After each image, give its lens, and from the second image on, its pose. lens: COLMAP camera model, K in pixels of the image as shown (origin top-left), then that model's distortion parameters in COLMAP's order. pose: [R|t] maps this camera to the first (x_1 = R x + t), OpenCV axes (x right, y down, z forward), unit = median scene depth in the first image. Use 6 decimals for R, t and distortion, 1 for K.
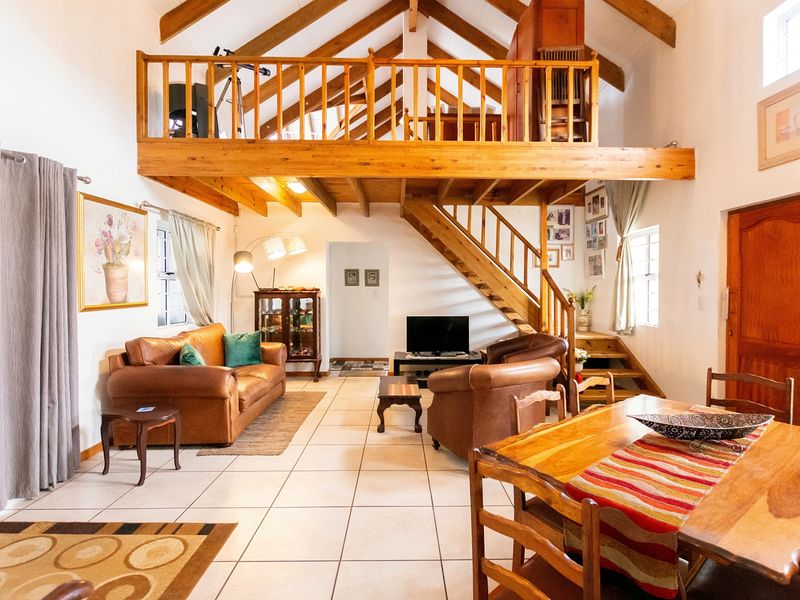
lens RADIAL K [[413.3, 0, 400.6], [0, 413.3, 295.1], [0, 0, 1]] dist [-0.003211, -0.001753]
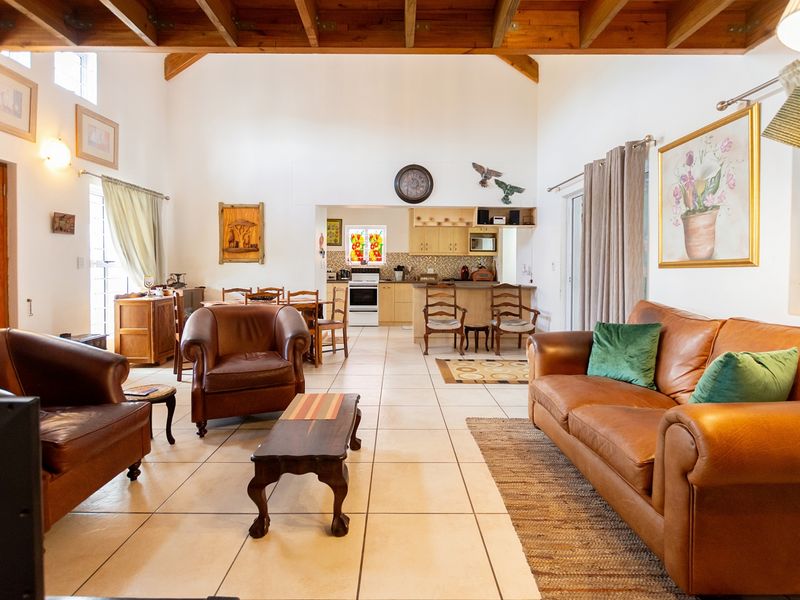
lens RADIAL K [[413.3, 0, 393.5], [0, 413.3, 273.7], [0, 0, 1]] dist [-0.003211, -0.001753]
pose [[-0.999907, -0.006491, 0.011983, -0.125151], [-0.006174, 0.999635, 0.026293, 0.028984], [-0.012149, 0.026216, -0.999582, 1.800951]]
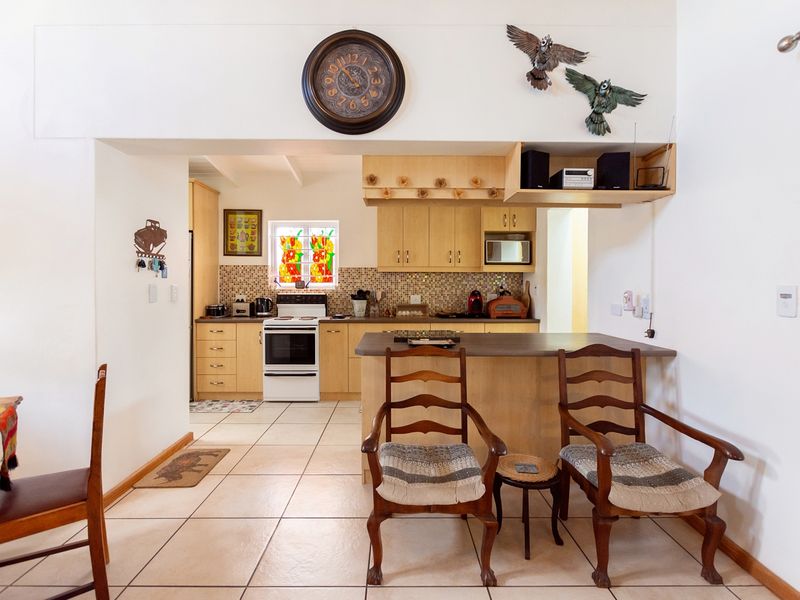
lens RADIAL K [[413.3, 0, 398.5], [0, 413.3, 296.6], [0, 0, 1]] dist [-0.003211, -0.001753]
pose [[-0.999993, -0.001456, -0.003365, -0.250572], [-0.001584, 0.999255, 0.038556, 0.013582], [0.003306, 0.038561, -0.999251, 0.780392]]
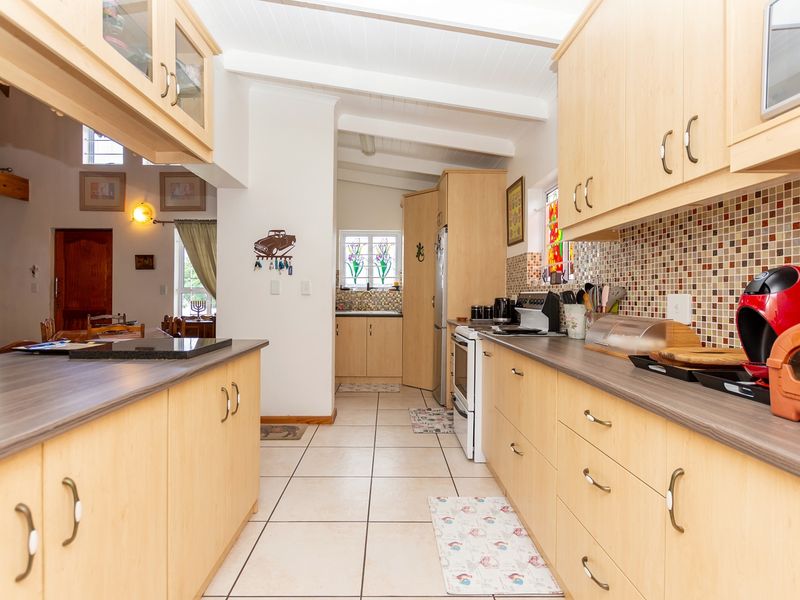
lens RADIAL K [[413.3, 0, 395.3], [0, 413.3, 297.5], [0, 0, 1]] dist [-0.003211, -0.001753]
pose [[0.008306, -0.006216, 0.999946, -0.798798], [0.007126, 0.999956, 0.006157, 0.060850], [-0.999940, 0.007075, 0.008350, -0.320551]]
